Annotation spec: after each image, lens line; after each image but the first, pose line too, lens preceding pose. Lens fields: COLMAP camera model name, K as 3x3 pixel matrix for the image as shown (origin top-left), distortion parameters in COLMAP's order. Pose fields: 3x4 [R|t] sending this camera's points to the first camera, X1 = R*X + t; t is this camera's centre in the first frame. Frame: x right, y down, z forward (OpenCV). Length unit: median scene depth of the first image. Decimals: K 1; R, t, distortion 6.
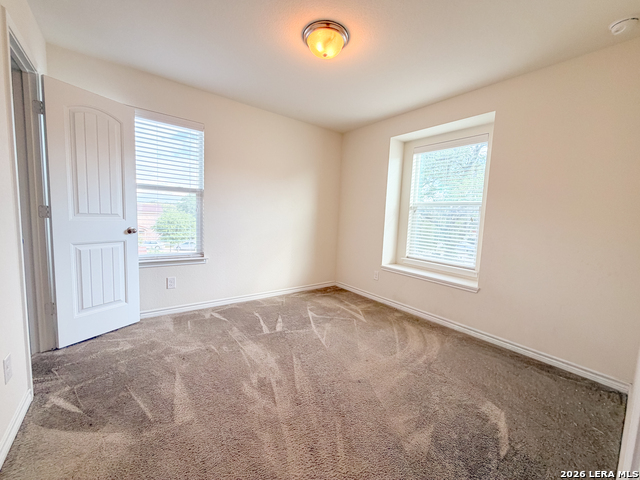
lens RADIAL K [[261.2, 0, 320.0], [0, 261.2, 240.0], [0, 0, 1]] dist [-0.001137, -0.000267]
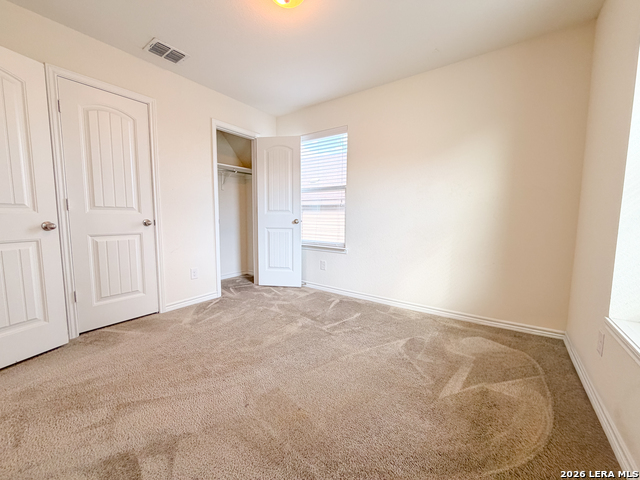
lens RADIAL K [[261.2, 0, 320.0], [0, 261.2, 240.0], [0, 0, 1]] dist [-0.001137, -0.000267]
pose [[0.273692, 0.048028, -0.960618, 0.652162], [-0.087227, 0.995876, 0.024939, 0.016732], [0.957854, 0.076967, 0.276753, 0.678325]]
